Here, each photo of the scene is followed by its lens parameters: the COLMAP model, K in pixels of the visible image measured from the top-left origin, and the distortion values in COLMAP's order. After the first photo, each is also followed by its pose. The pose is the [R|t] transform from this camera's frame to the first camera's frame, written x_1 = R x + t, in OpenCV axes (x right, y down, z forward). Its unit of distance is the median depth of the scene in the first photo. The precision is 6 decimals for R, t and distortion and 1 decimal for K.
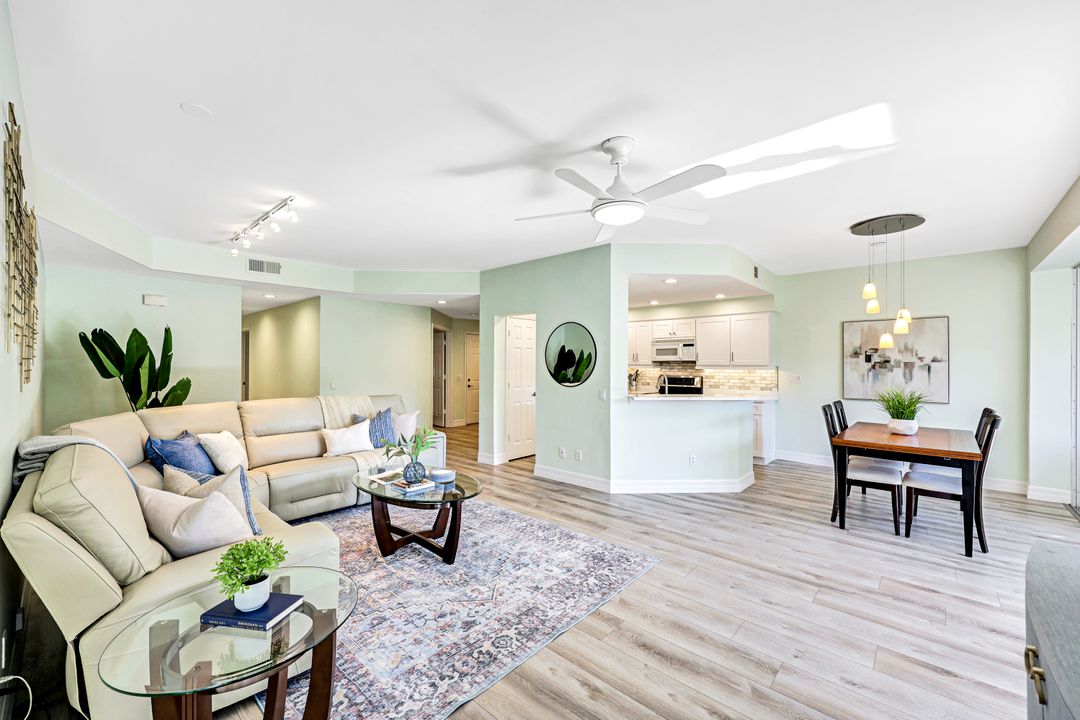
lens RADIAL K [[434.3, 0, 540.5], [0, 434.3, 357.4], [0, 0, 1]] dist [0.001102, -0.000246]
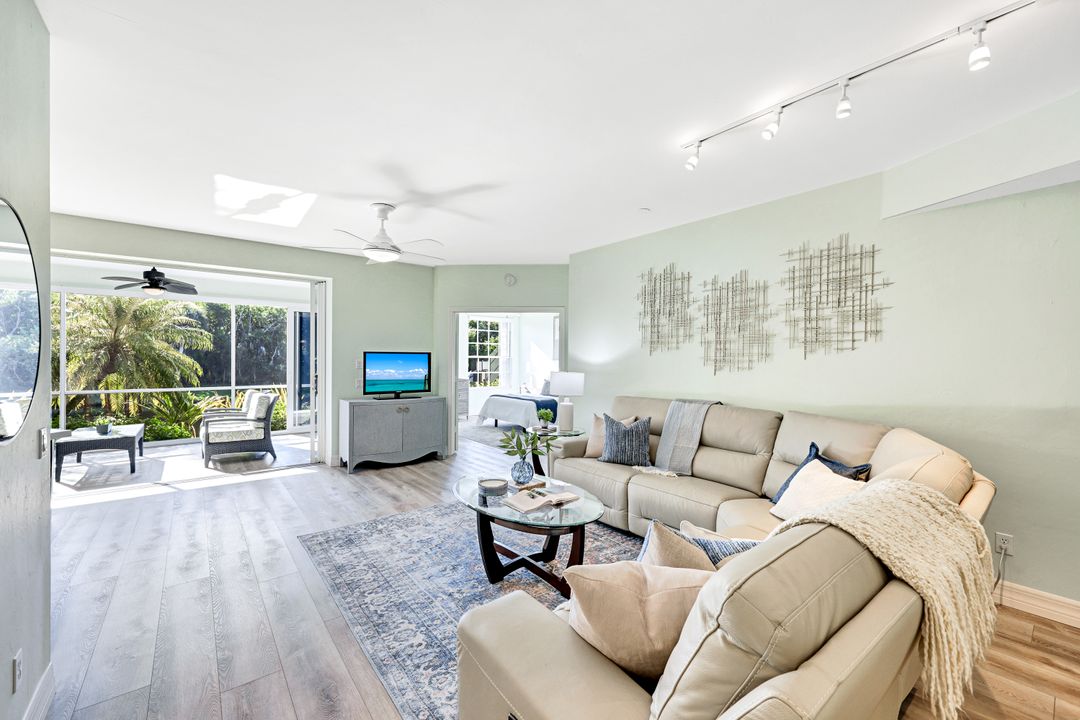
lens RADIAL K [[434.3, 0, 540.1], [0, 434.3, 360.1], [0, 0, 1]] dist [0.001102, -0.000246]
pose [[-0.987668, -0.013260, 0.155998, -0.442996], [-0.014758, 0.999855, -0.008450, 0.022945], [-0.155864, -0.010648, -0.987721, 1.817810]]
